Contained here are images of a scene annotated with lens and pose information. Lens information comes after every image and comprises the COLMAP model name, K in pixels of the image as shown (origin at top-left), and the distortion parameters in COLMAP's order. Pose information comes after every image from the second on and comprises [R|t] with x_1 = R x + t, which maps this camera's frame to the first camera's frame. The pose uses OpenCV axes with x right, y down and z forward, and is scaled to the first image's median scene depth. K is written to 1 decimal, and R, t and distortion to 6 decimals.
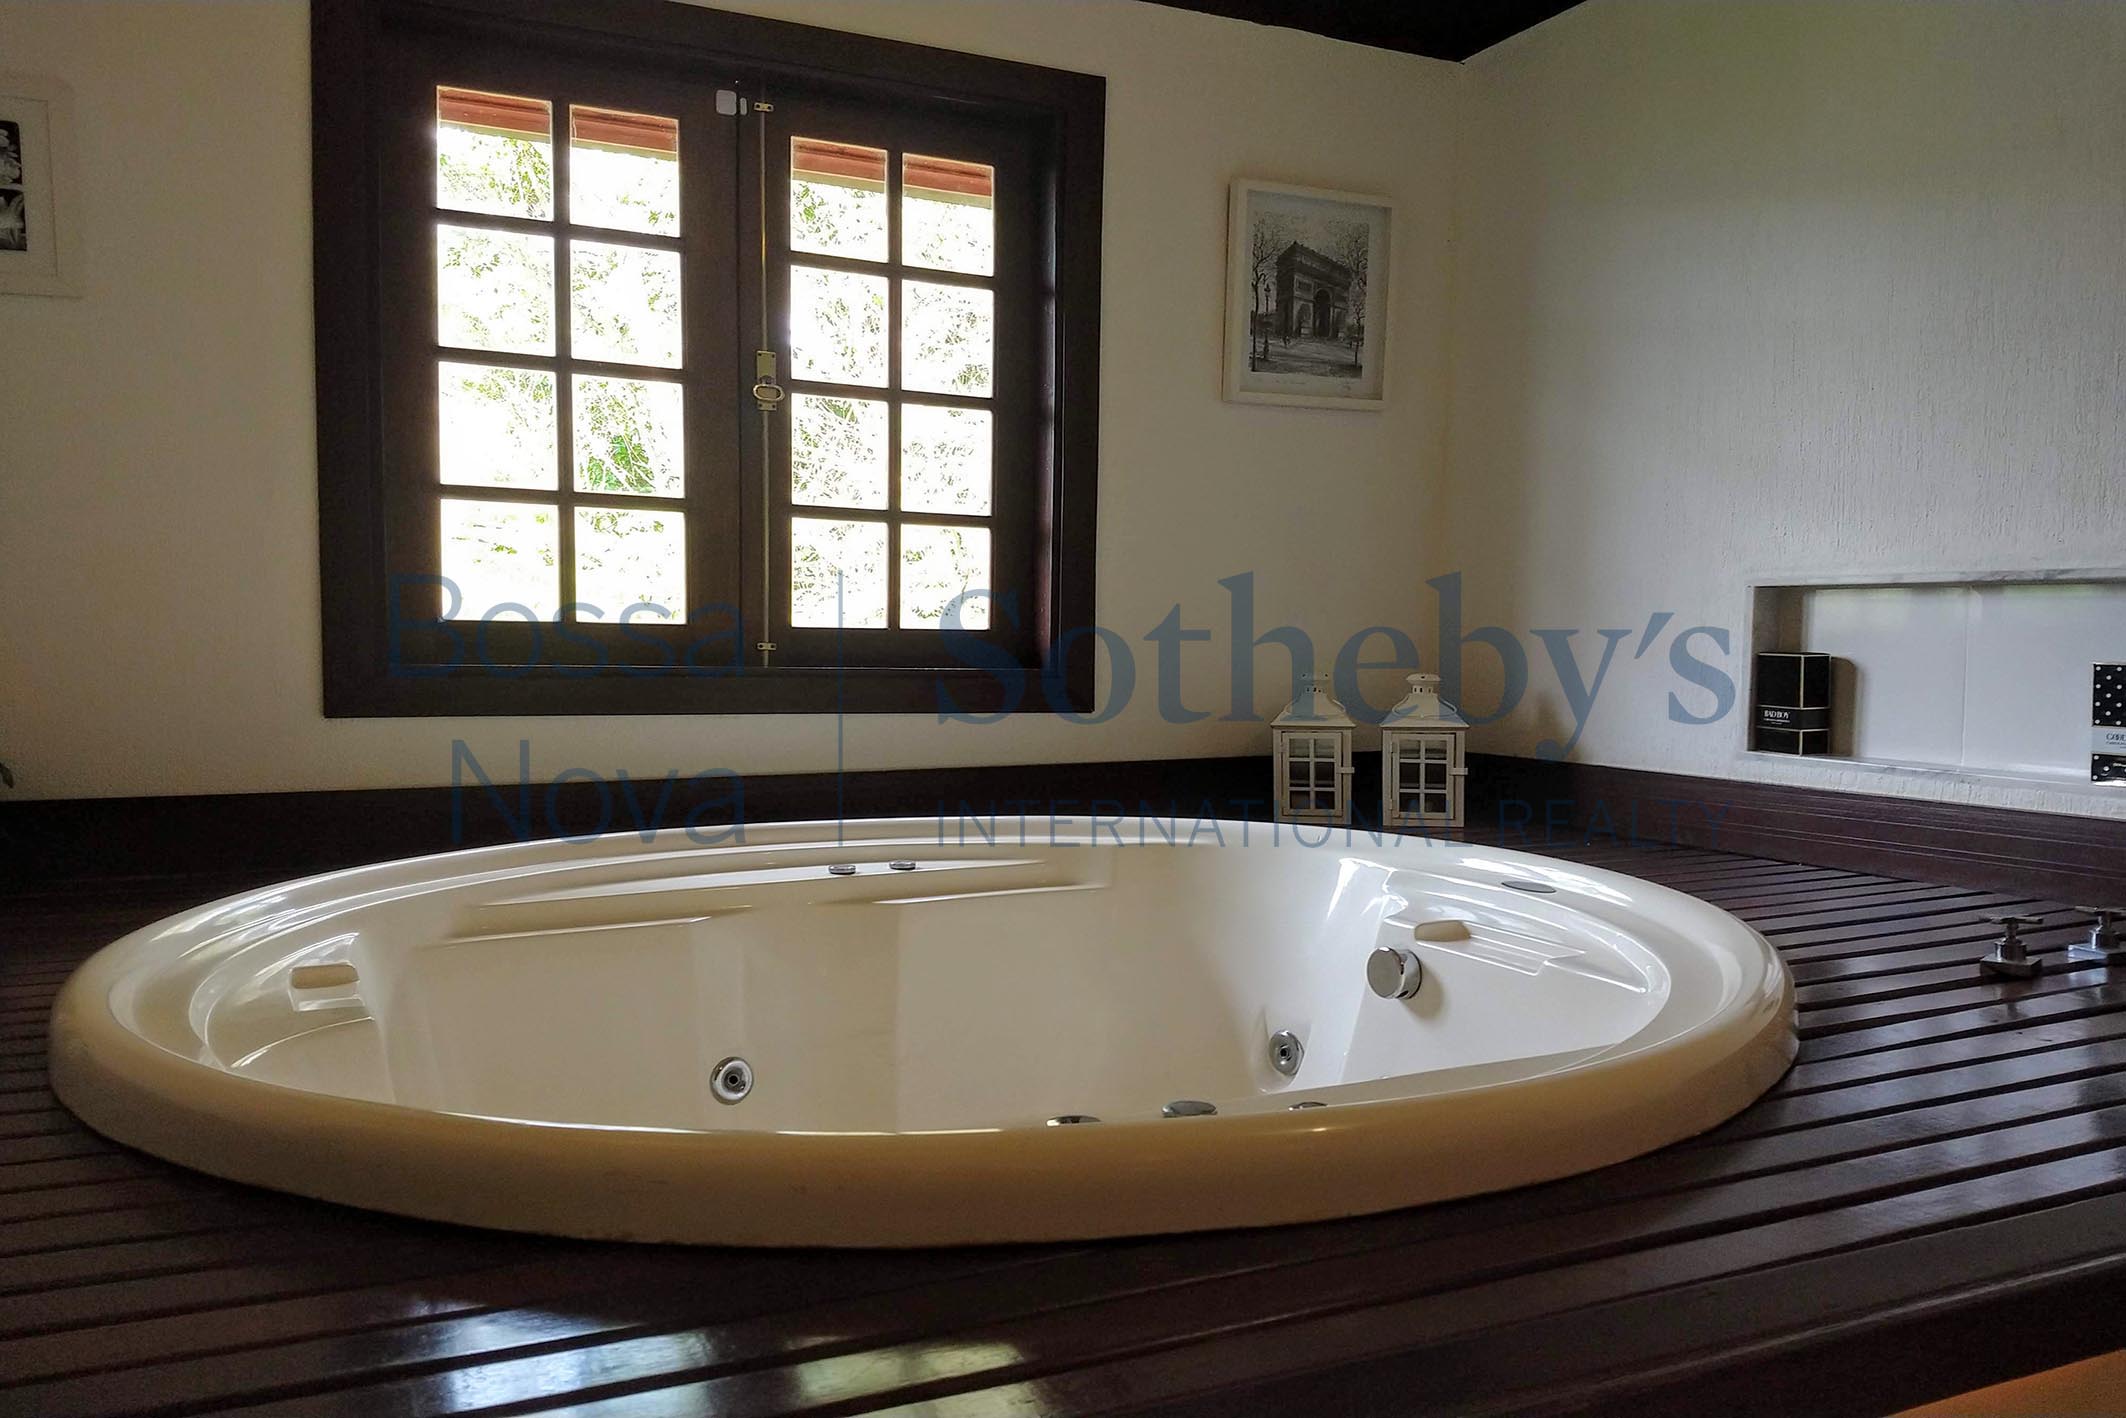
lens RADIAL K [[1589.3, 0, 1063.0], [0, 1589.3, 693.6], [0, 0, 1]] dist [0.216032, -0.331645]
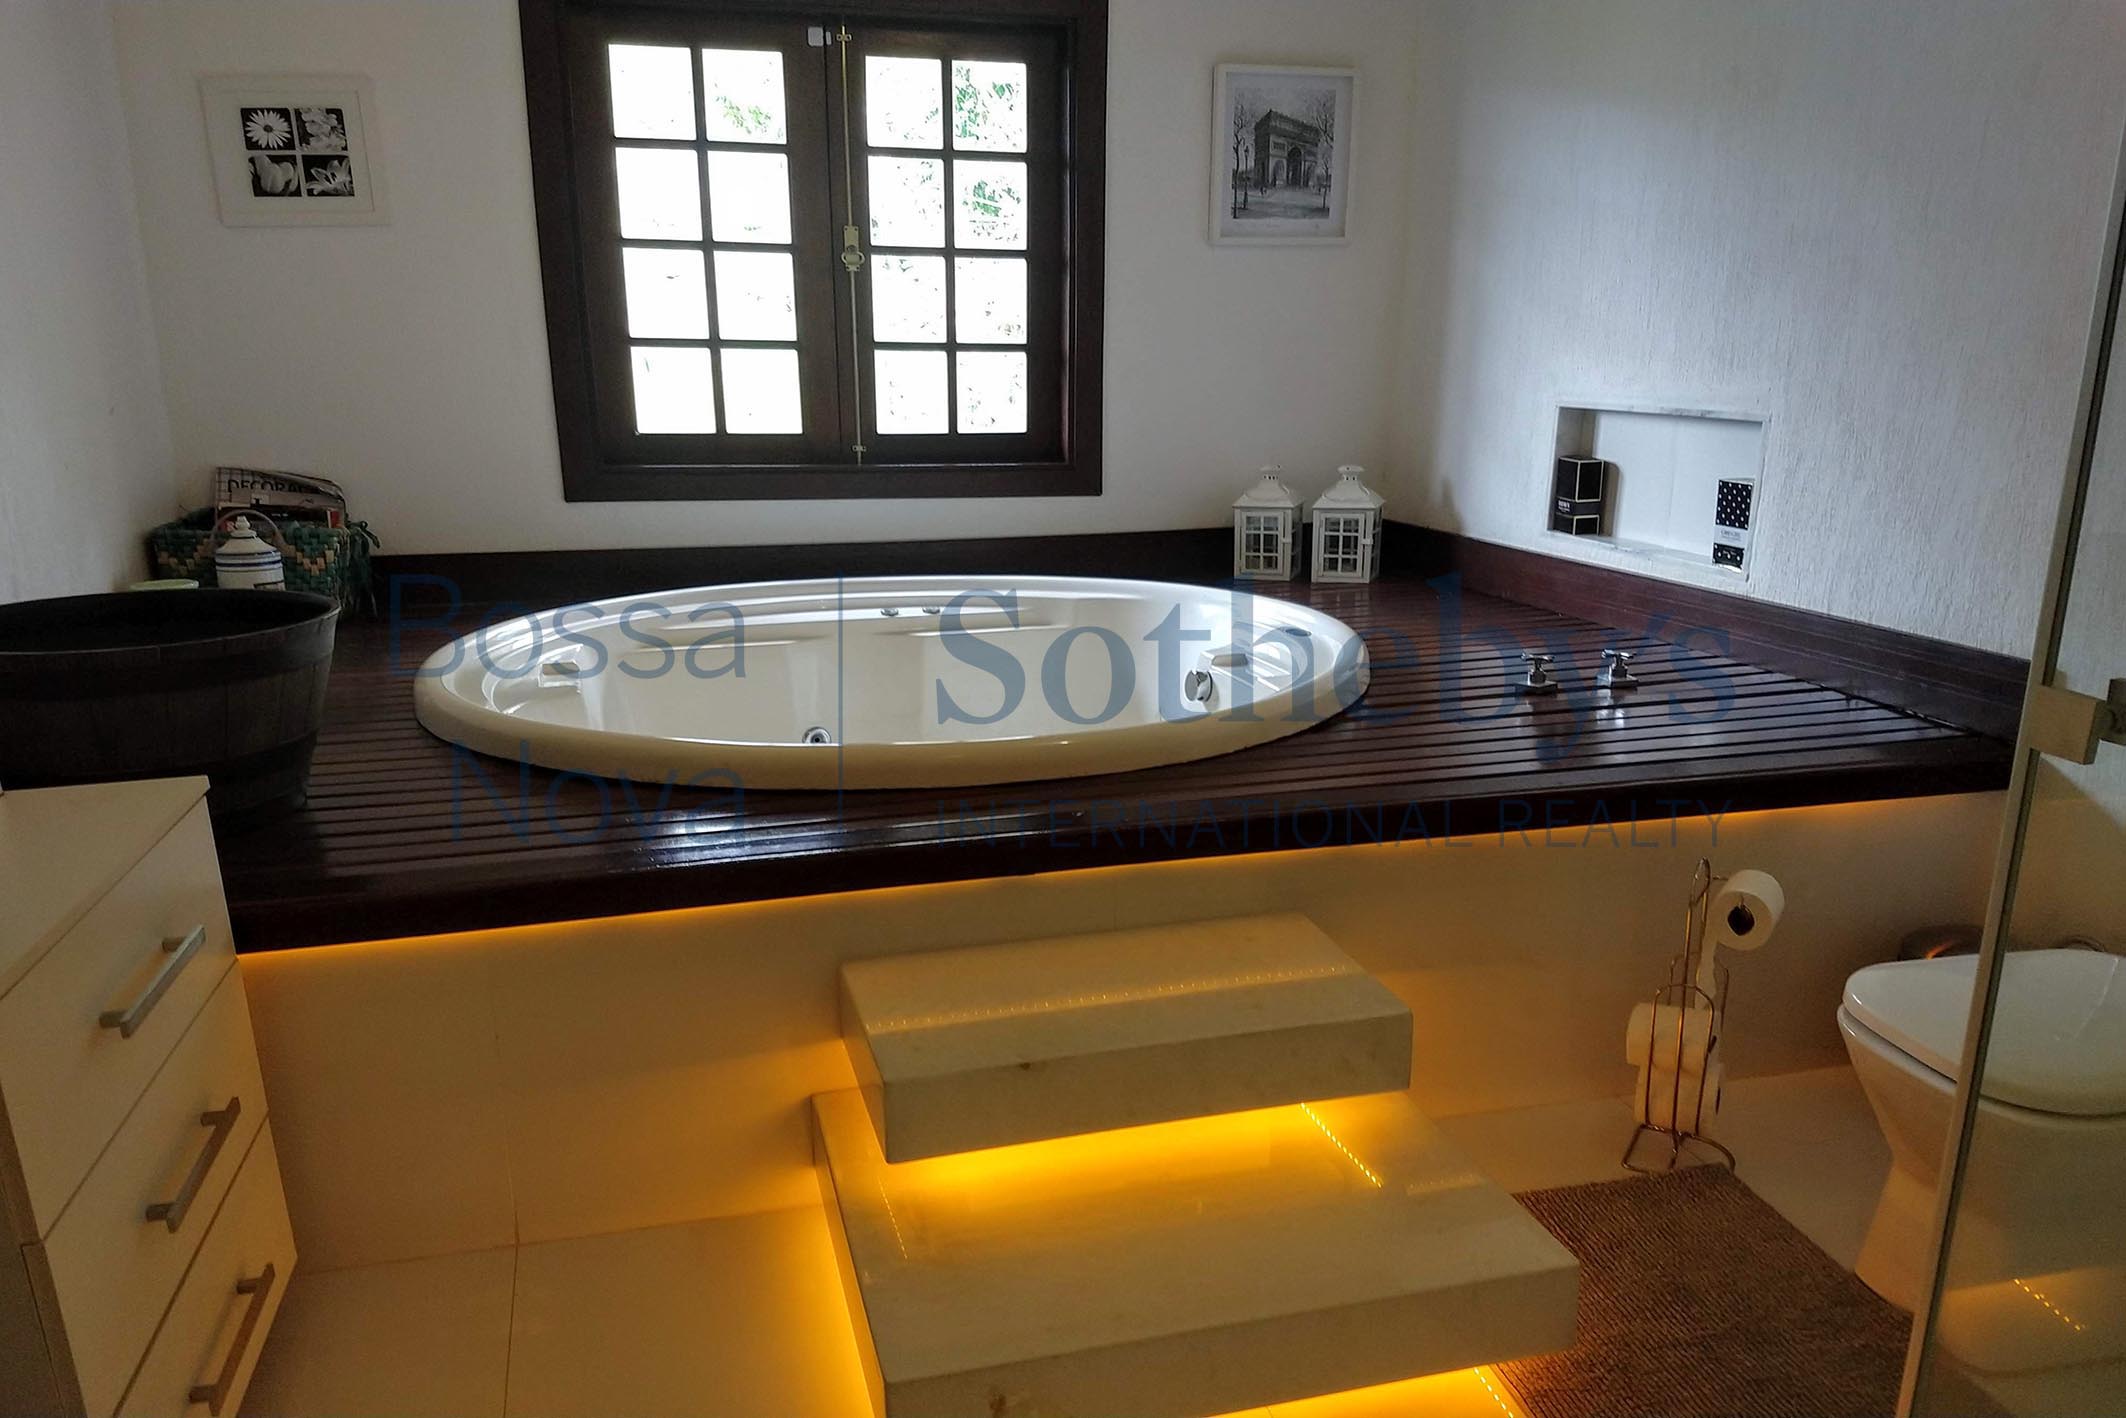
lens RADIAL K [[1593.3, 0, 1055.4], [0, 1593.3, 723.9], [0, 0, 1]] dist [0.261380, -0.514061]
pose [[0.985793, 0.029445, -0.165364, 0.220415], [0.003301, 0.980928, 0.194345, -0.065093], [0.167933, -0.192130, 0.966894, -0.372481]]
